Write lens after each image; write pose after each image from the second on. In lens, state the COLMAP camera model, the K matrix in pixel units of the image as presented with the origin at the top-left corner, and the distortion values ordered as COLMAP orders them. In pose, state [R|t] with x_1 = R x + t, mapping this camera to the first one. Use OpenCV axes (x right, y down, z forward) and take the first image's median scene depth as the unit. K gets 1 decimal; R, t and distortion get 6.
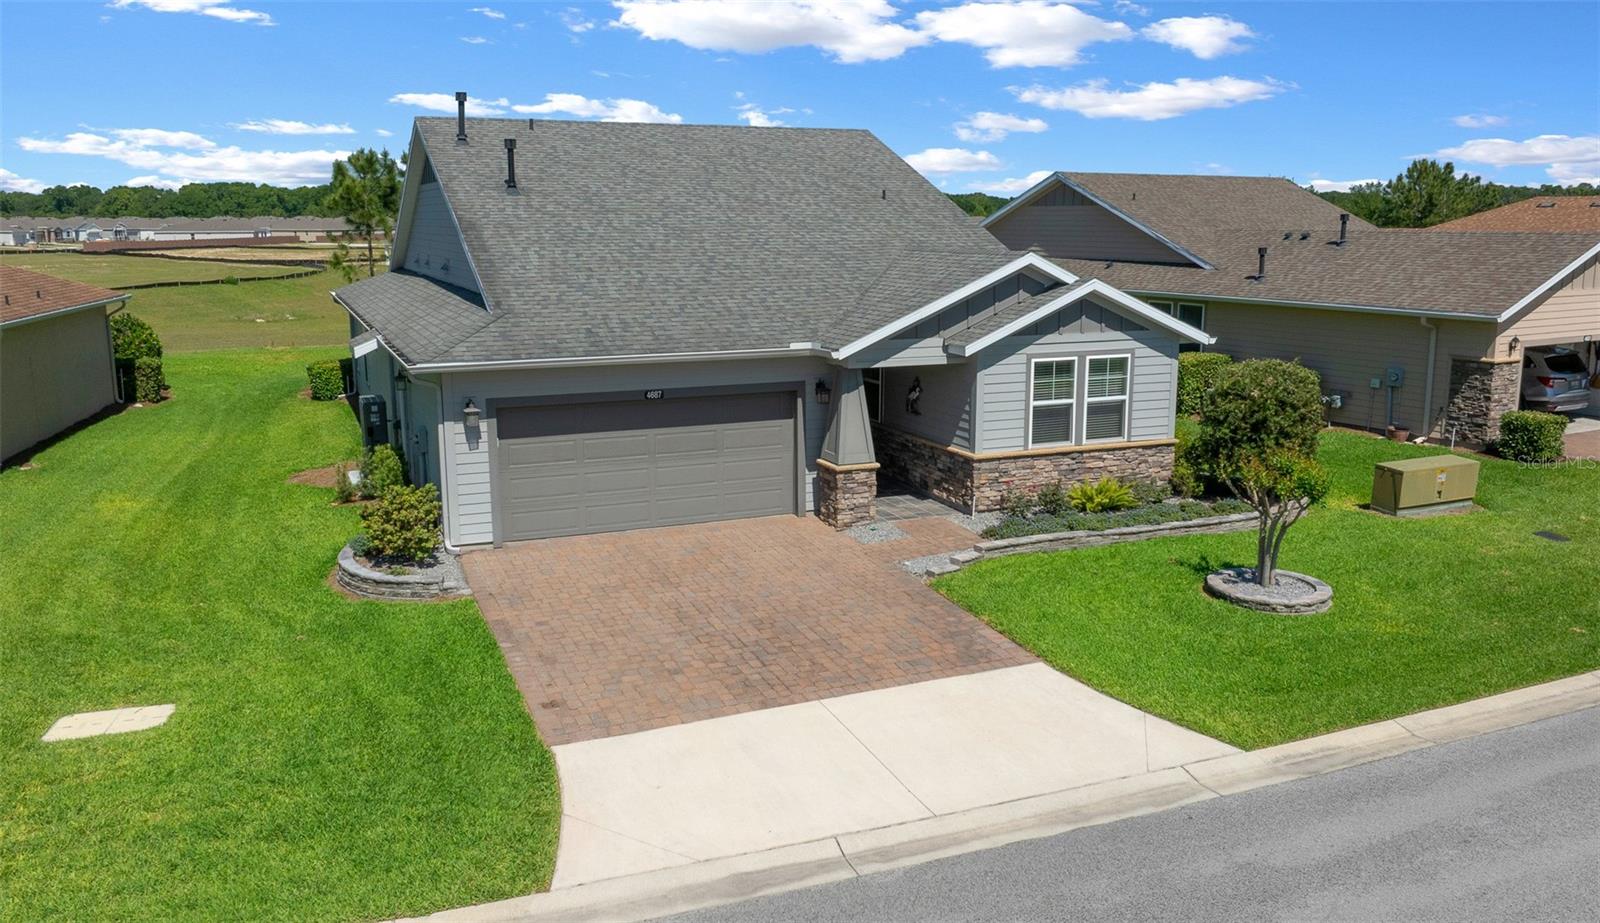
lens RADIAL K [[1274.4, 0, 806.9], [0, 1274.4, 478.7], [0, 0, 1]] dist [-0.018756, -0.005077]
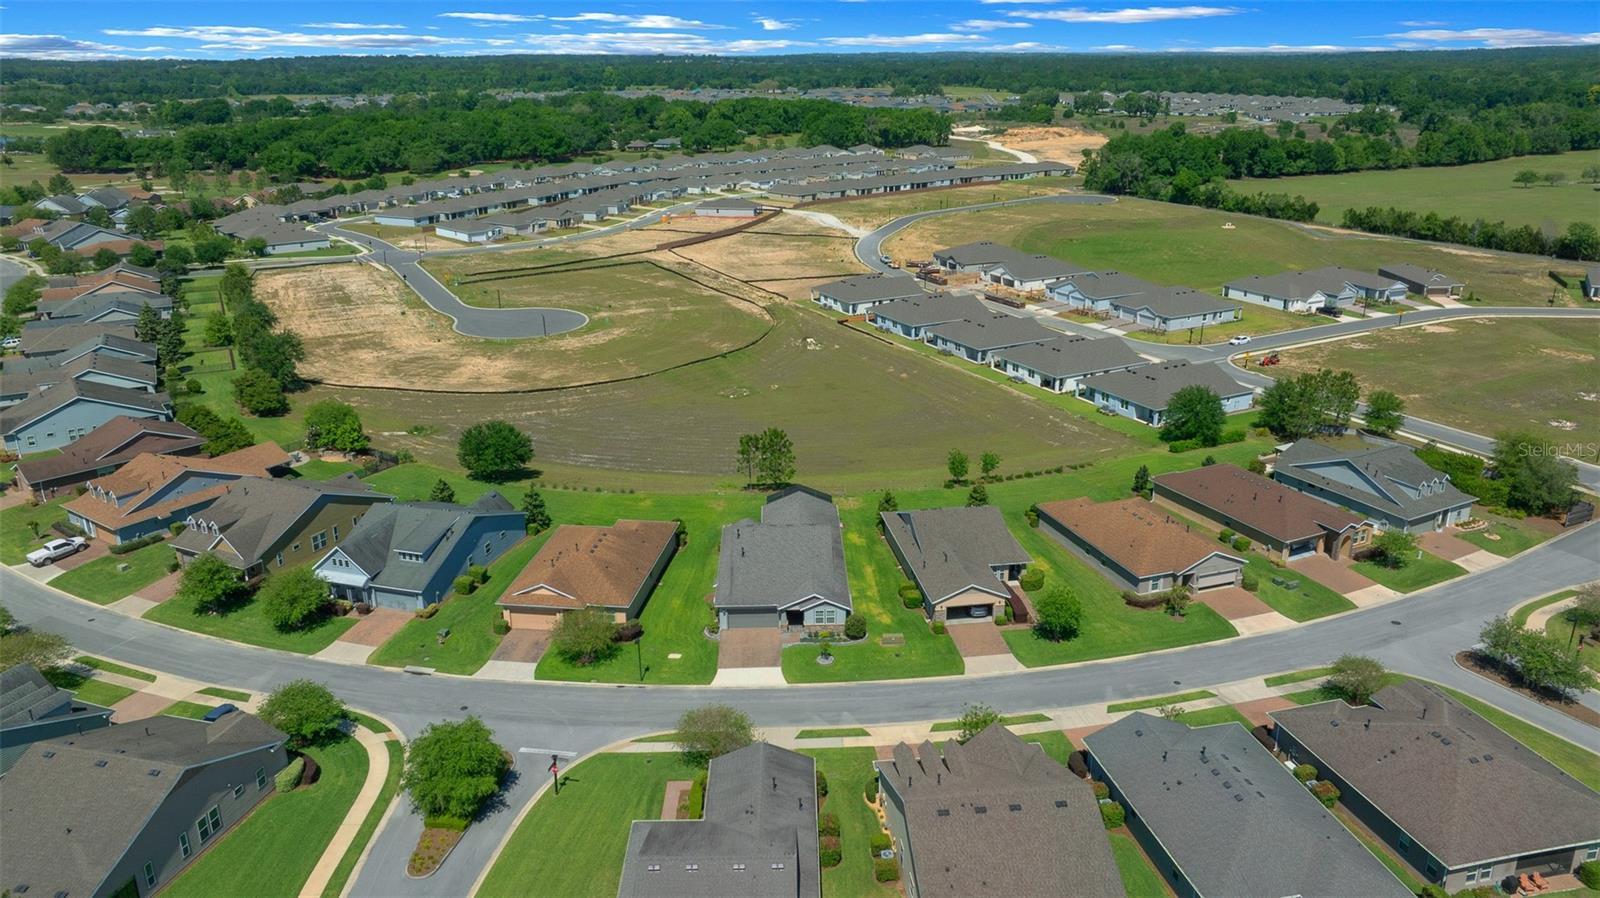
lens RADIAL K [[1120.4, 0, 800.0], [0, 1120.4, 449.0], [0, 0, 1]] dist [-0.011833, -0.003359]
pose [[0.926983, 0.115969, -0.356726, 1.889611], [-0.065366, 0.986399, 0.150811, -1.620383], [0.369363, -0.116482, 0.921956, -3.751089]]
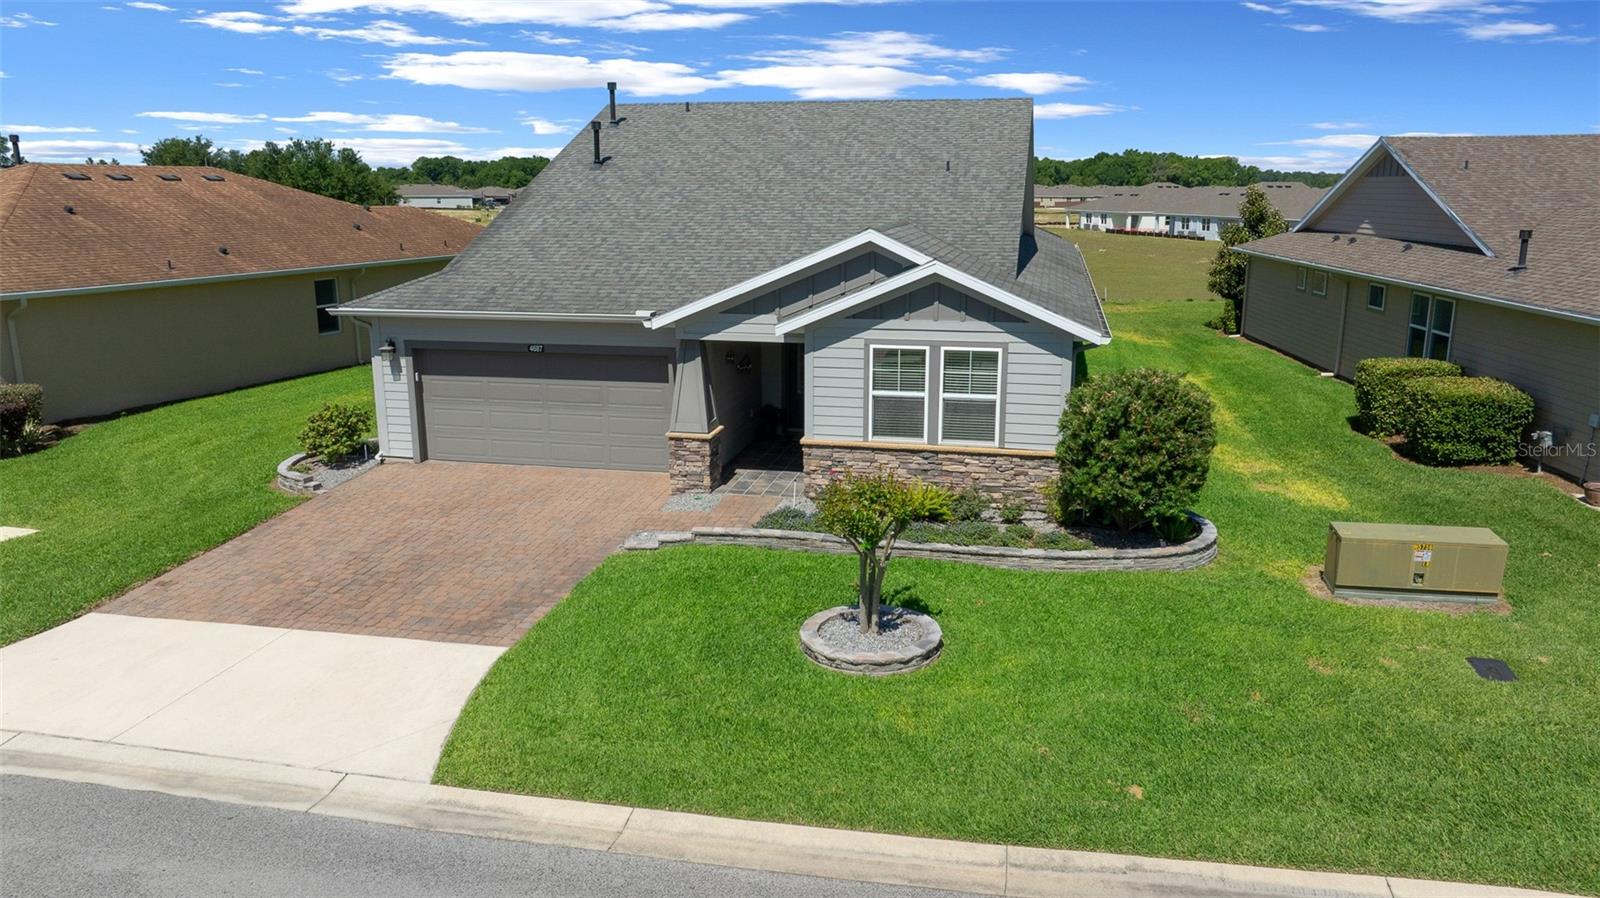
lens RADIAL K [[1125.4, 0, 802.7], [0, 1125.4, 447.7], [0, 0, 1]] dist [-0.033777, 0.030869]
pose [[0.813468, 0.131906, -0.566455, 0.612241], [-0.116836, 0.991150, 0.063016, -0.065654], [0.569754, 0.014921, 0.821680, 0.303097]]
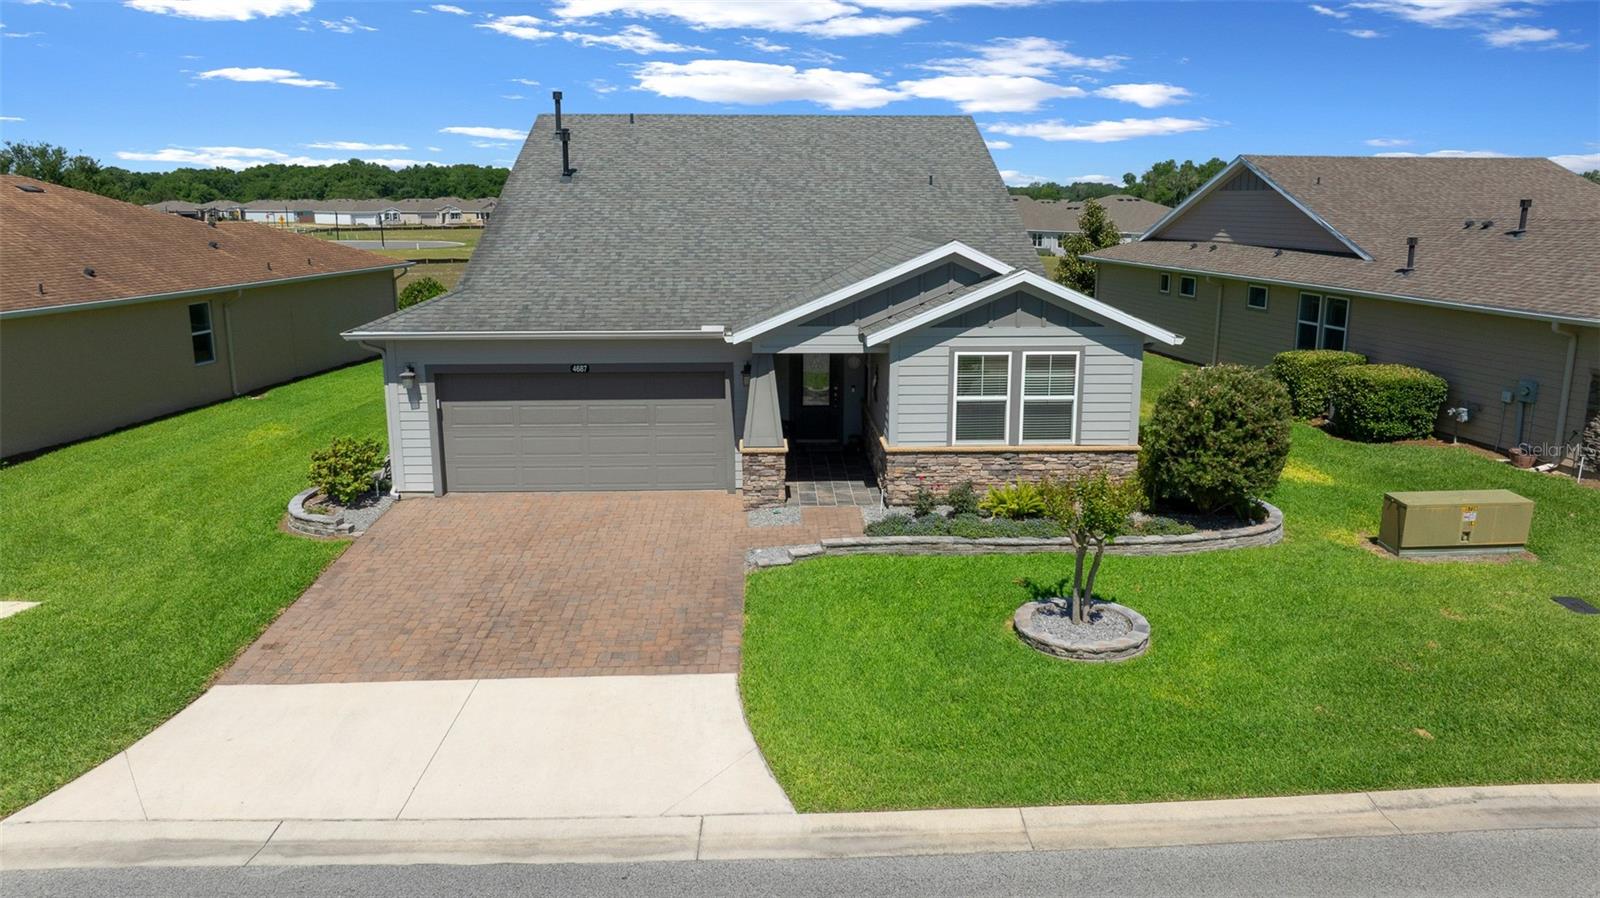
lens RADIAL K [[1125.4, 0, 802.7], [0, 1125.4, 447.7], [0, 0, 1]] dist [-0.033777, 0.030869]
pose [[0.932702, 0.078218, -0.352064, 0.374768], [-0.073009, 0.996936, 0.028071, -0.037685], [0.353181, -0.000478, 0.935555, 0.168634]]
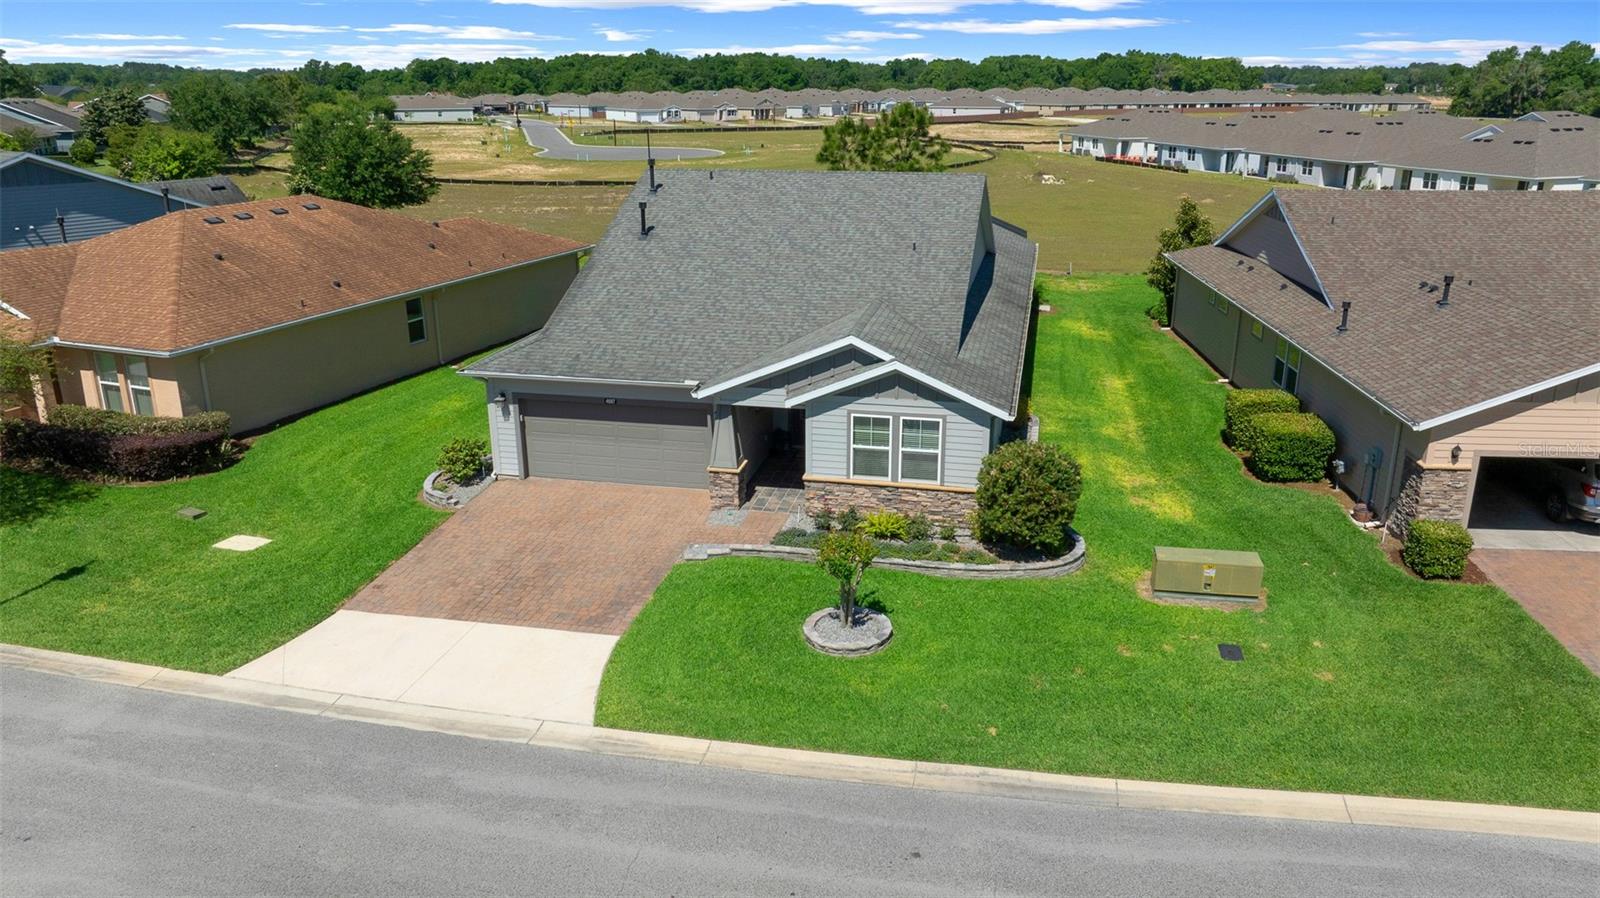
lens RADIAL K [[1120.4, 0, 800.0], [0, 1120.4, 449.0], [0, 0, 1]] dist [-0.011833, -0.003359]
pose [[0.812707, 0.180825, -0.553904, 0.790581], [-0.114582, 0.981662, 0.152351, -0.230682], [0.571295, -0.060349, 0.818523, 0.010835]]
